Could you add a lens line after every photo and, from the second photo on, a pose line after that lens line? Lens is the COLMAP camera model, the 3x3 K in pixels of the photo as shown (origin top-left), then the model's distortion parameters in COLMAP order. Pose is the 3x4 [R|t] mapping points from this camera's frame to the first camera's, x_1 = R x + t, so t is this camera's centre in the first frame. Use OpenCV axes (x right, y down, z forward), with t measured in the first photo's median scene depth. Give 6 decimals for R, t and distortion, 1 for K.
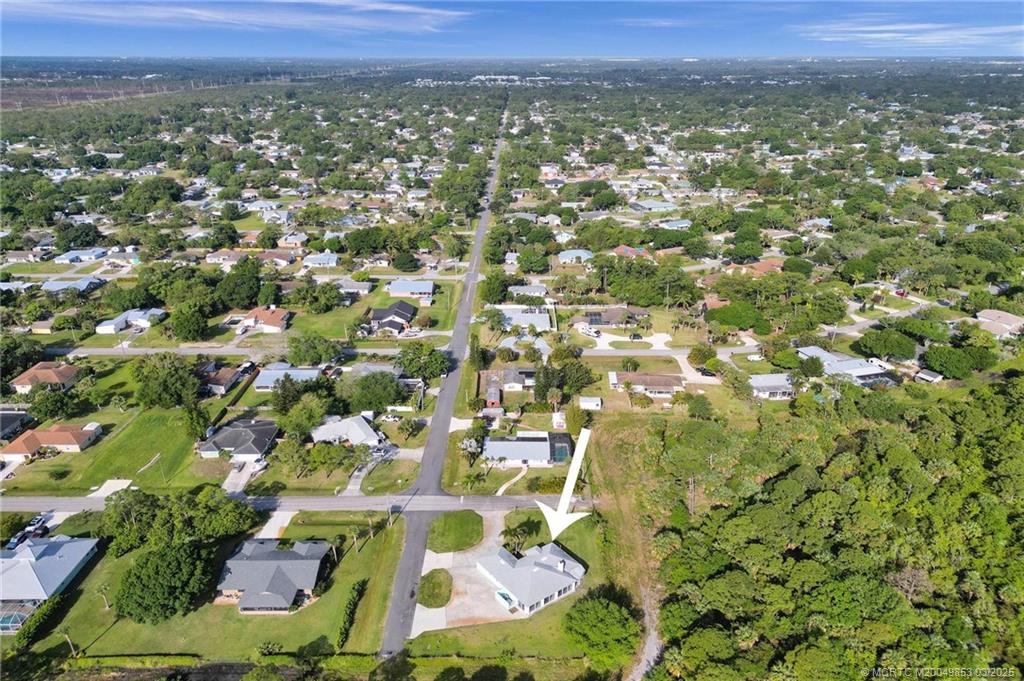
lens RADIAL K [[729.5, 0, 514.5], [0, 729.5, 342.5], [0, 0, 1]] dist [0.079508, -0.079670]
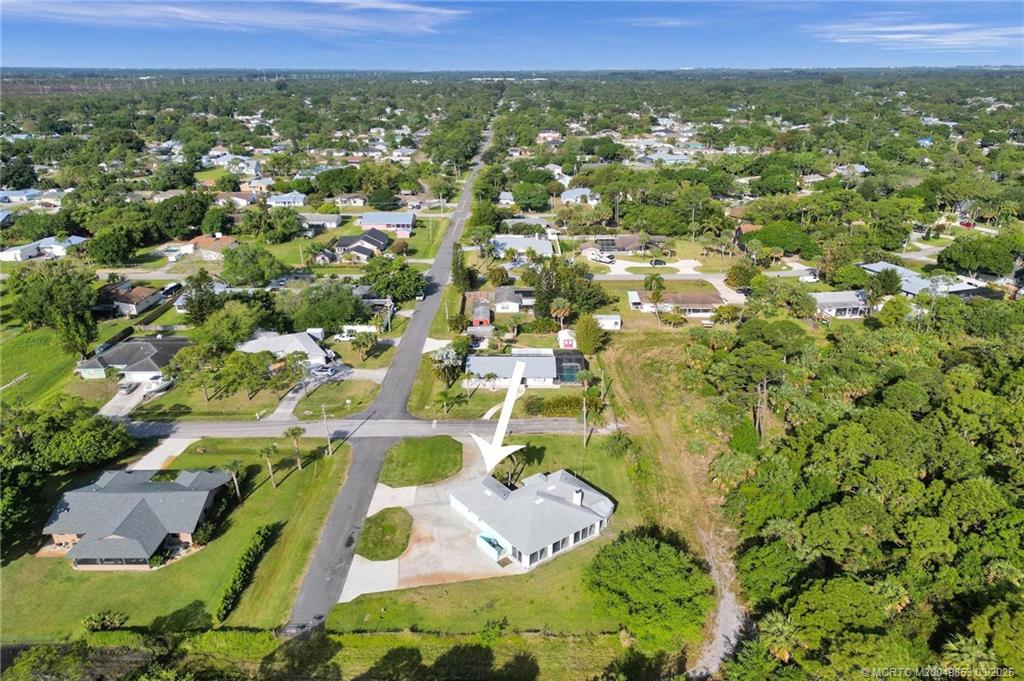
lens RADIAL K [[729.5, 0, 514.5], [0, 729.5, 342.5], [0, 0, 1]] dist [0.079508, -0.079670]
pose [[0.999991, -0.002729, 0.003380, 0.004139], [0.002766, 0.999934, -0.011106, 0.135821], [-0.003350, 0.011115, 0.999933, 0.271992]]
